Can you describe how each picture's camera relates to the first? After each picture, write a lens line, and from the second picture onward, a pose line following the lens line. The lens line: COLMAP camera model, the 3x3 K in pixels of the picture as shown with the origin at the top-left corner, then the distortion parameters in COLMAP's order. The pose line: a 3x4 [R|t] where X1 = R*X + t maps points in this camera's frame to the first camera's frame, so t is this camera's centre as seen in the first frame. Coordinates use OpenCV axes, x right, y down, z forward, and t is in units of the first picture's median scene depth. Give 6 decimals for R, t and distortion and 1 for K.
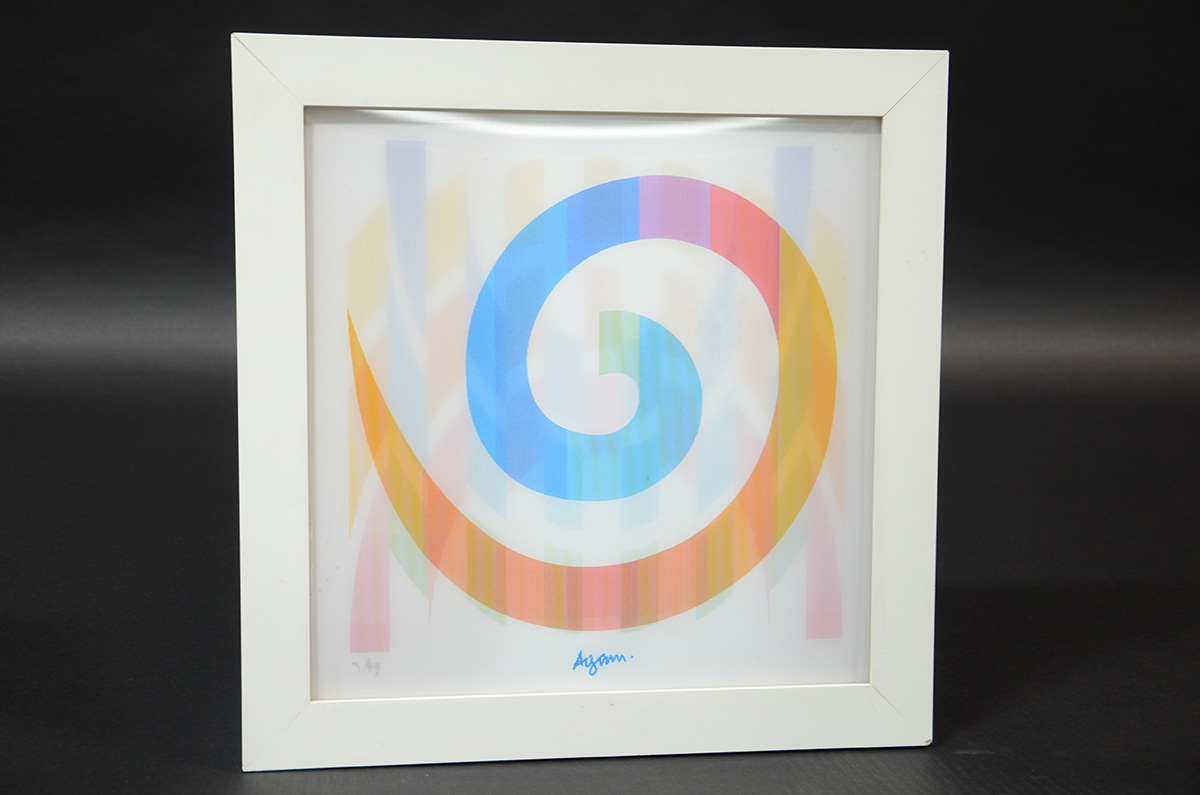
lens RADIAL K [[1563.4, 0, 600.2], [0, 1563.4, 399.3], [0, 0, 1]] dist [-0.036844, 0.000000]
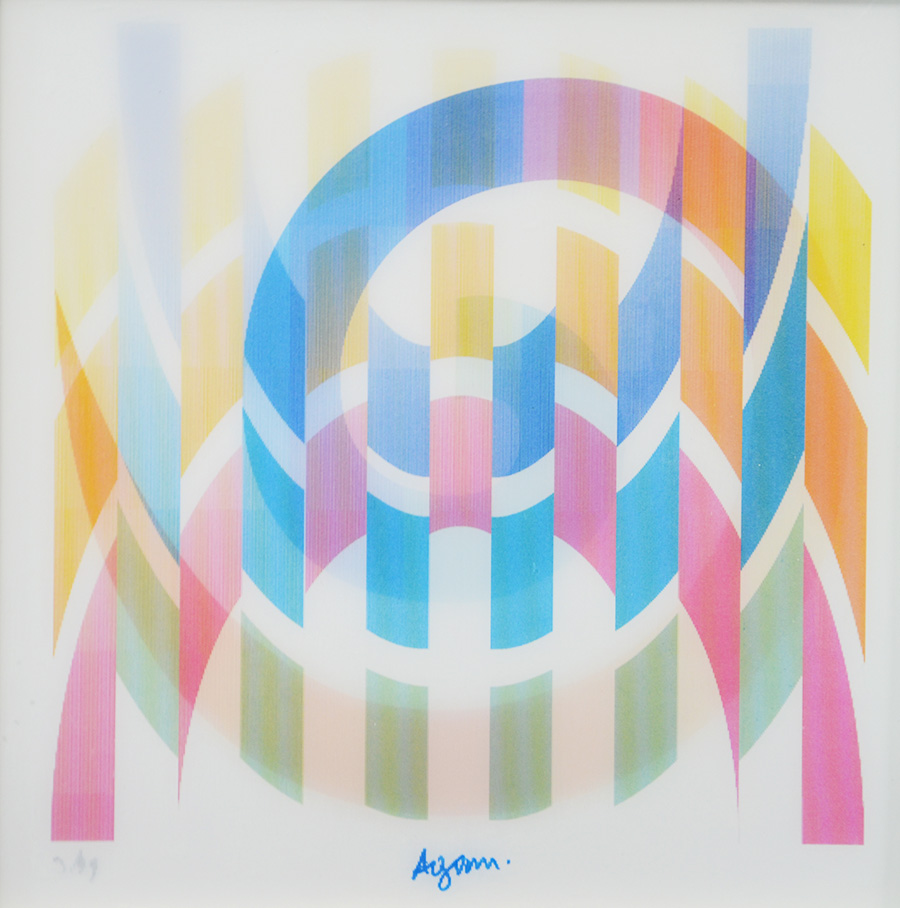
lens RADIAL K [[4331.9, 0, 459.7], [0, 4331.9, 462.1], [0, 0, 1]] dist [0.447970, 0.000000]
pose [[0.993424, 0.009605, -0.114093, 0.197817], [-0.013456, 0.999364, -0.033038, 0.066562], [0.113703, 0.034356, 0.992921, -0.709972]]
